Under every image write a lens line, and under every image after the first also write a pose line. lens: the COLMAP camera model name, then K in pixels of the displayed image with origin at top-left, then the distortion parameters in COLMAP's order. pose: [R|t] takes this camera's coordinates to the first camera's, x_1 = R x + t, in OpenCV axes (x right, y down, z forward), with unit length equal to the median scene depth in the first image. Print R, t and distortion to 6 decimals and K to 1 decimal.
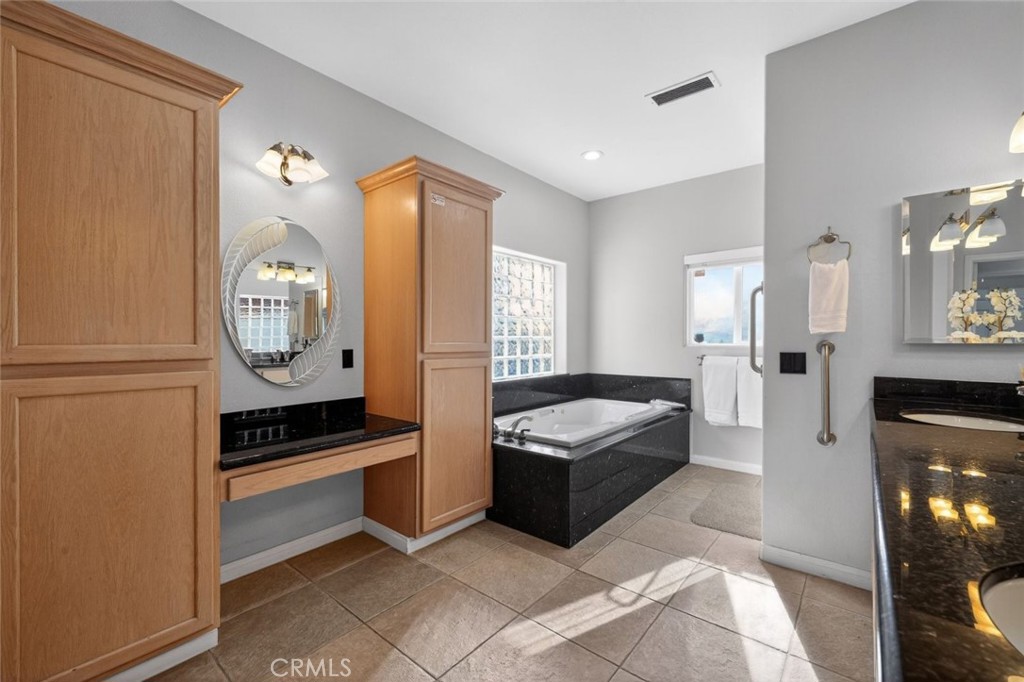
lens RADIAL K [[424.5, 0, 516.5], [0, 424.5, 339.0], [0, 0, 1]] dist [0.000539, 0.000252]
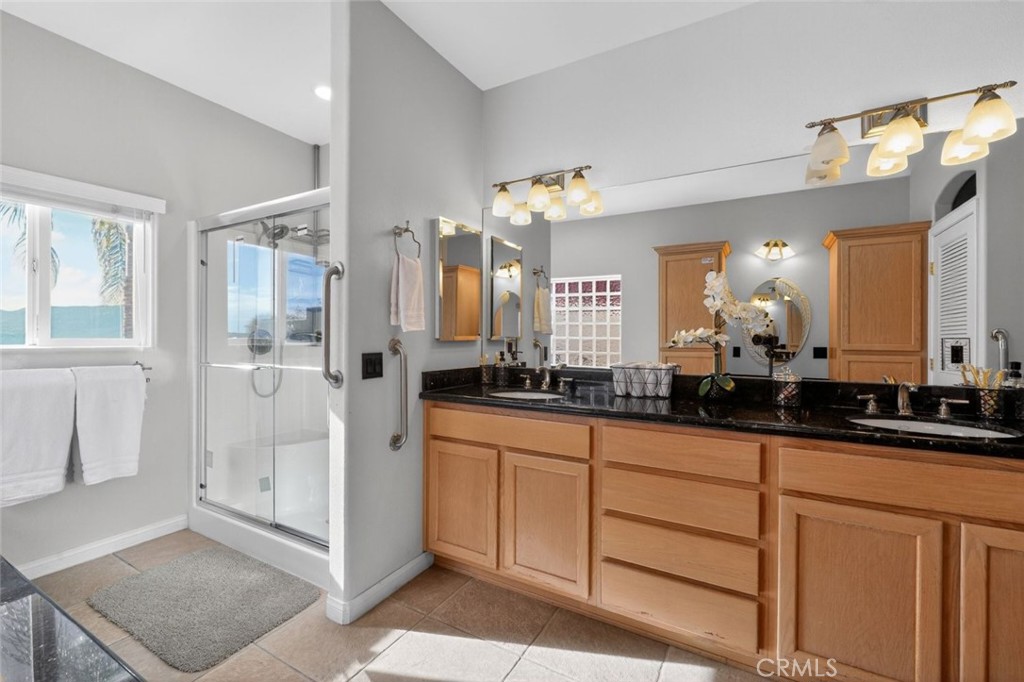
lens RADIAL K [[424.5, 0, 516.5], [0, 424.5, 339.0], [0, 0, 1]] dist [0.000539, 0.000252]
pose [[-0.166912, -0.002102, 0.985970, -0.247301], [-0.001158, 0.999997, 0.001936, 0.001723], [-0.985971, -0.000819, -0.166914, 0.884253]]
